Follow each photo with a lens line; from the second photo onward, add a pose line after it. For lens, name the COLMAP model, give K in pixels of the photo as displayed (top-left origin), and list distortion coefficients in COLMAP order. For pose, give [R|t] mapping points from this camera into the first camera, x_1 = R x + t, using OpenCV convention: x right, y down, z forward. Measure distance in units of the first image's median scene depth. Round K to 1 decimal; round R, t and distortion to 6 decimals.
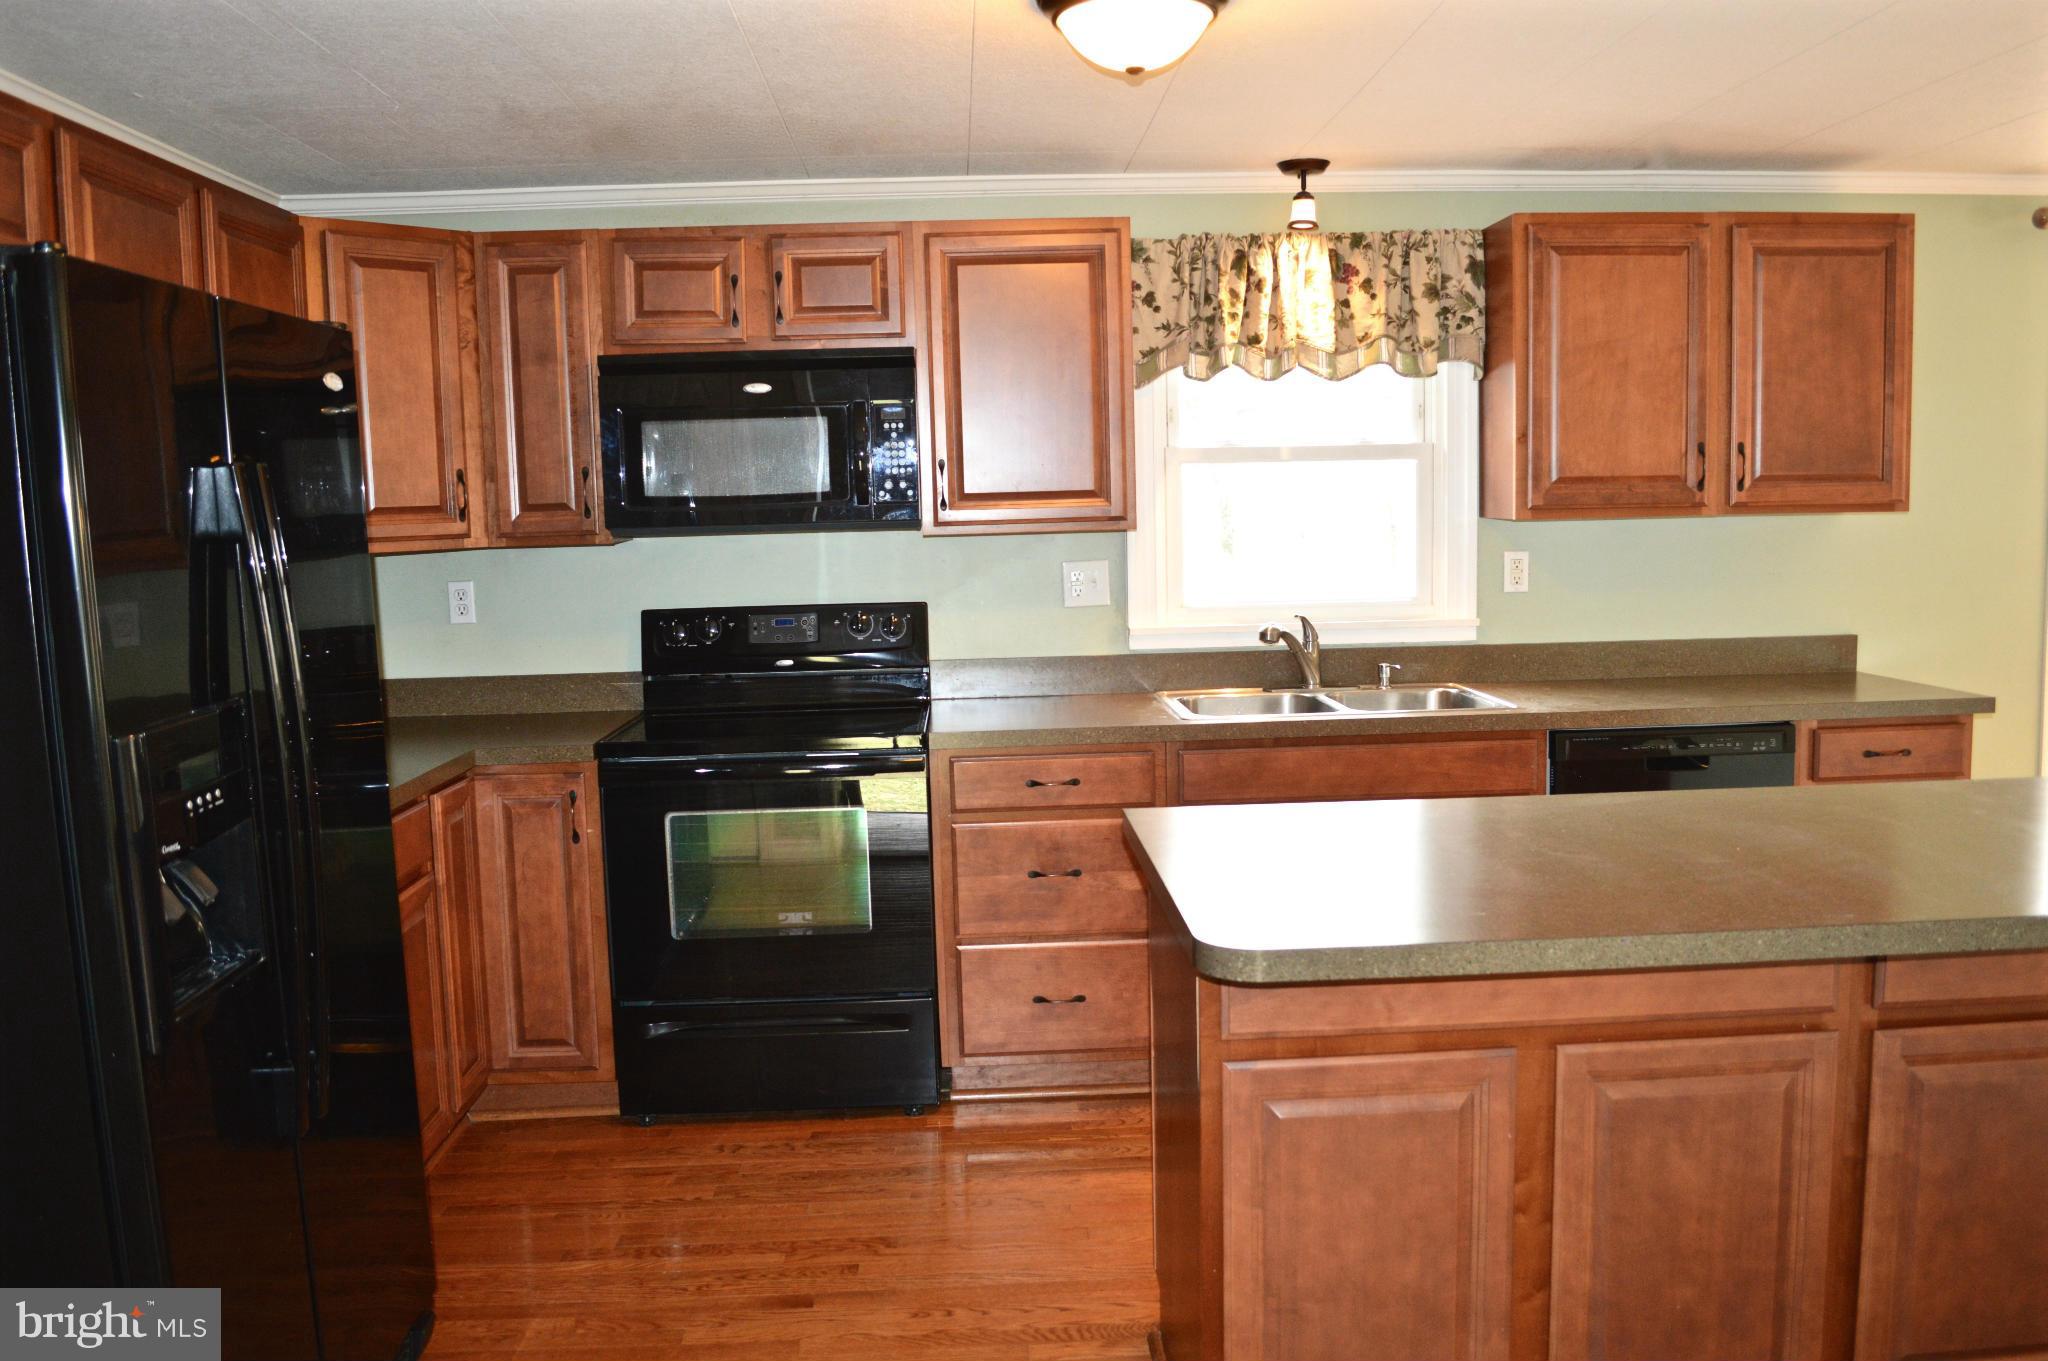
lens RADIAL K [[1640.9, 0, 1024.0], [0, 1640.9, 680.5], [0, 0, 1]] dist [-0.084234, 0.016669]
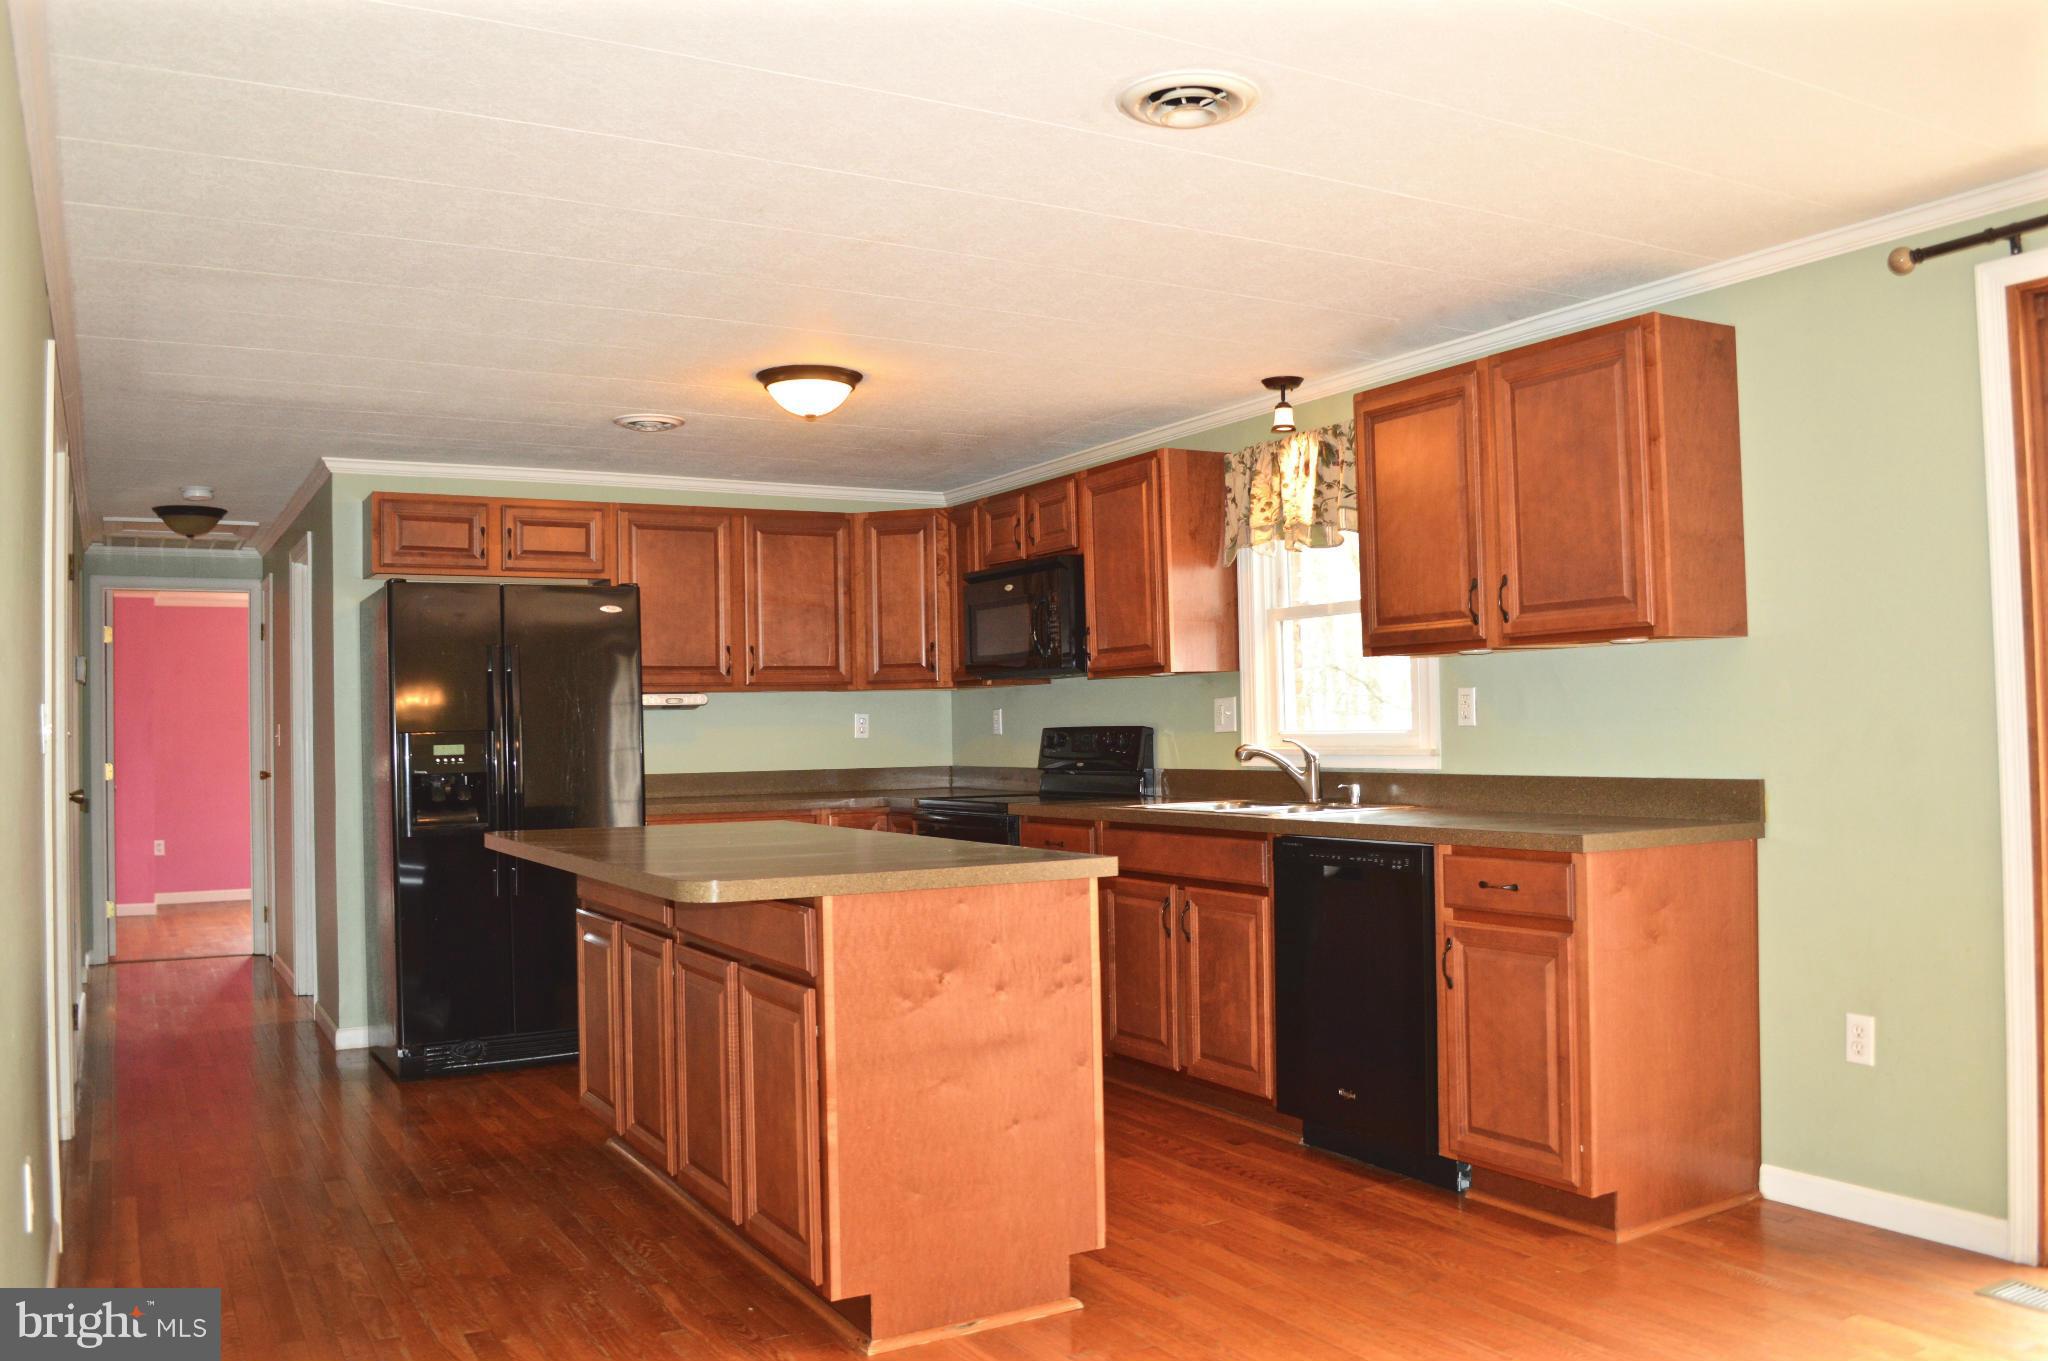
lens RADIAL K [[1640.9, 0, 1024.0], [0, 1640.9, 680.5], [0, 0, 1]] dist [-0.084234, 0.016669]
pose [[0.450868, -0.011489, -0.892517, 1.212194], [-0.091963, 0.993998, -0.059252, 0.006904], [0.887841, 0.108793, 0.447105, 0.279714]]
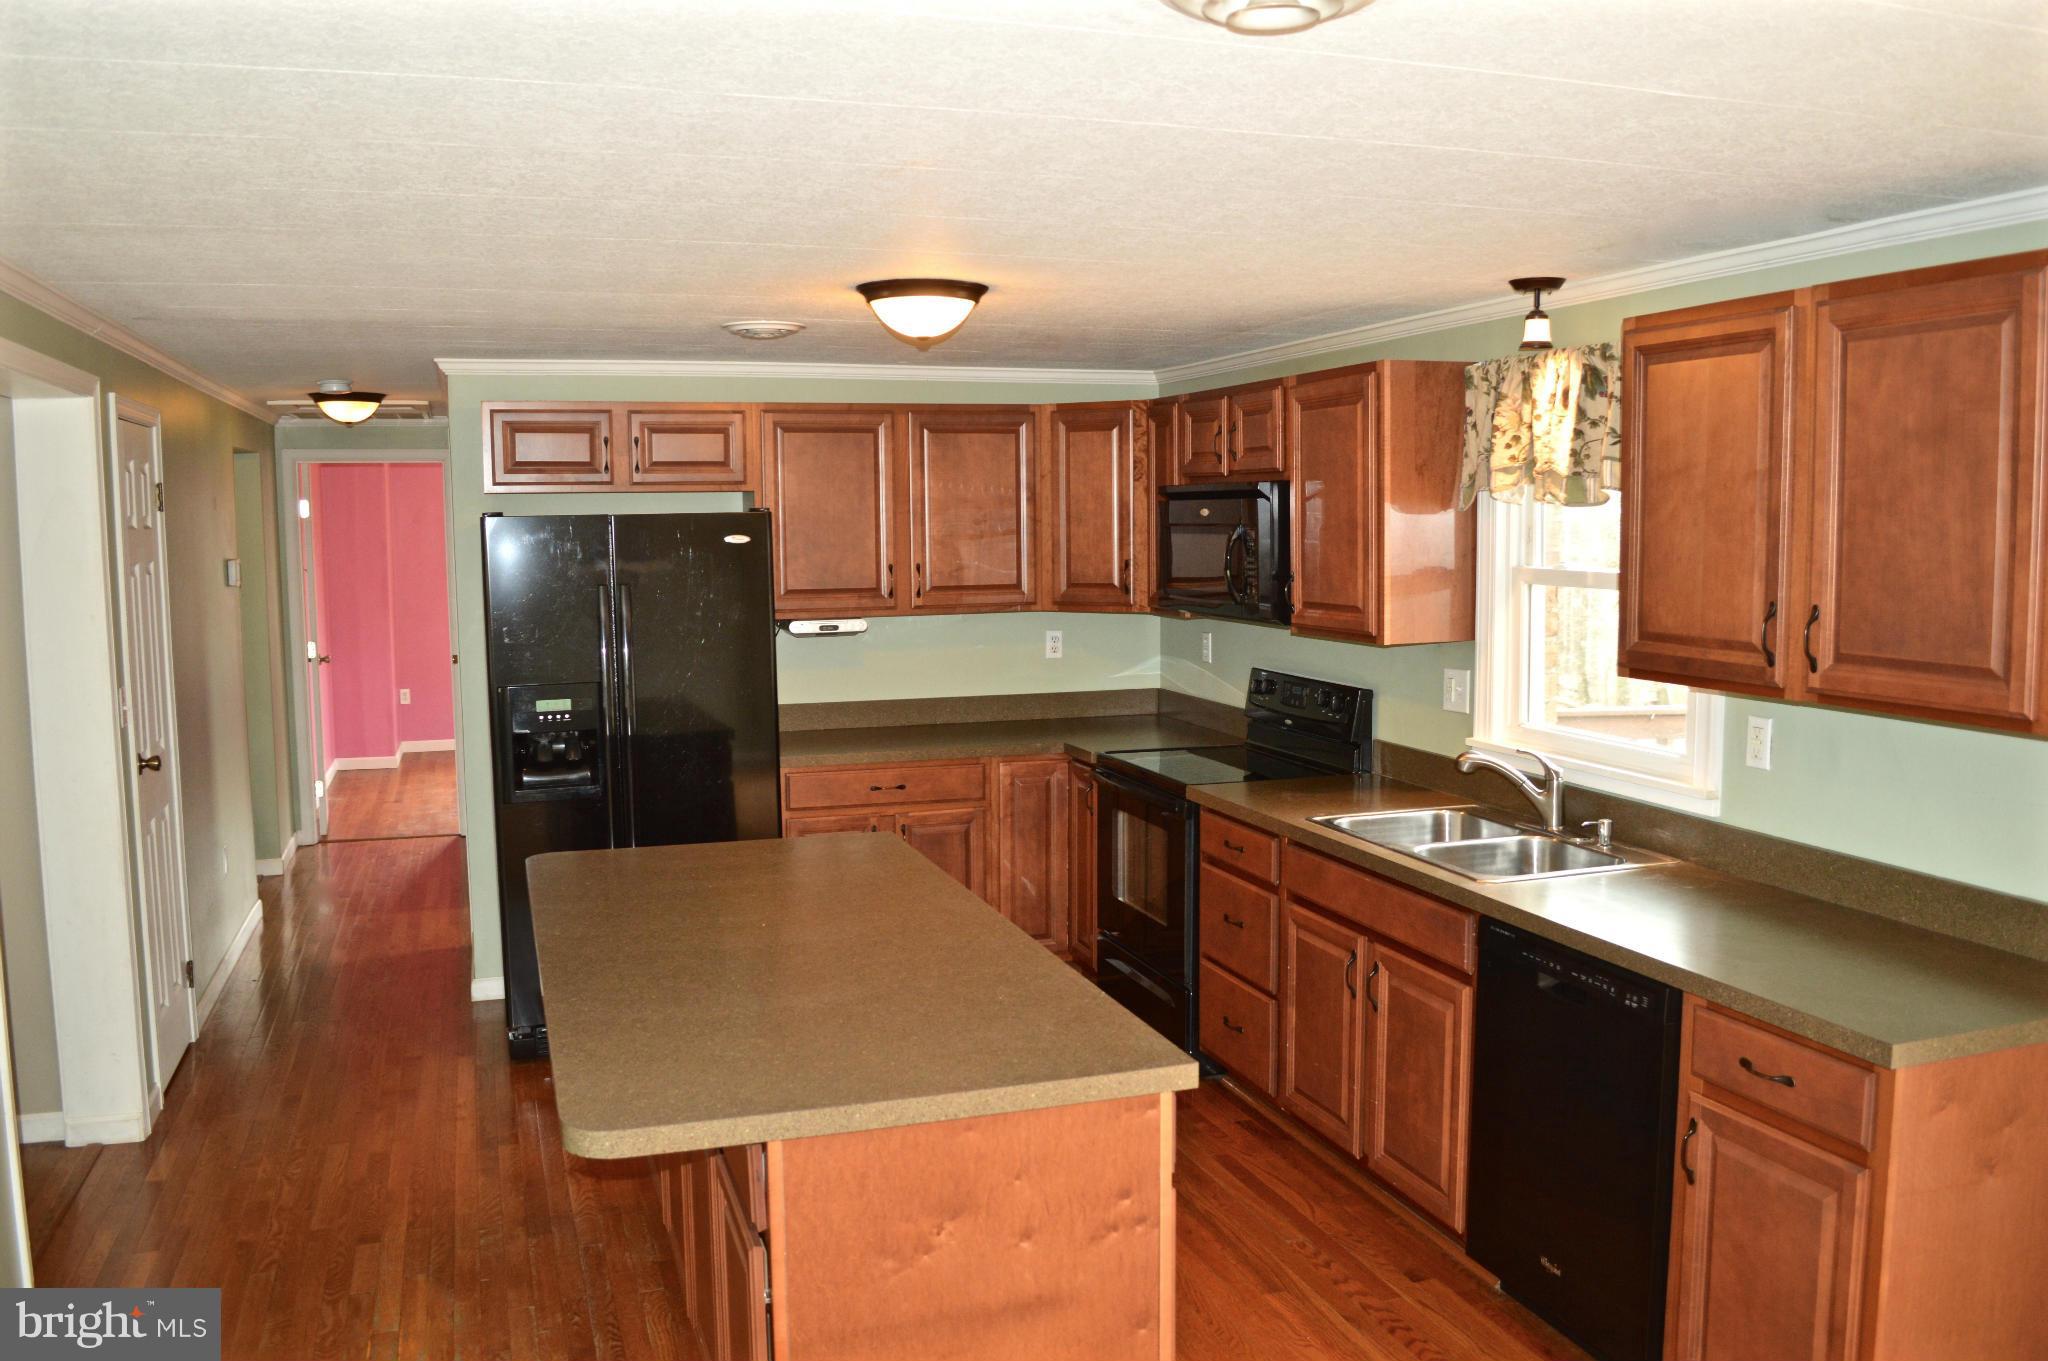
lens RADIAL K [[1640.9, 0, 1024.0], [0, 1640.9, 680.5], [0, 0, 1]] dist [-0.084234, 0.016669]
pose [[0.271442, 0.119857, -0.954963, 1.029024], [-0.106611, 0.989854, 0.093933, -0.143082], [0.956532, 0.076313, 0.281466, 0.460947]]
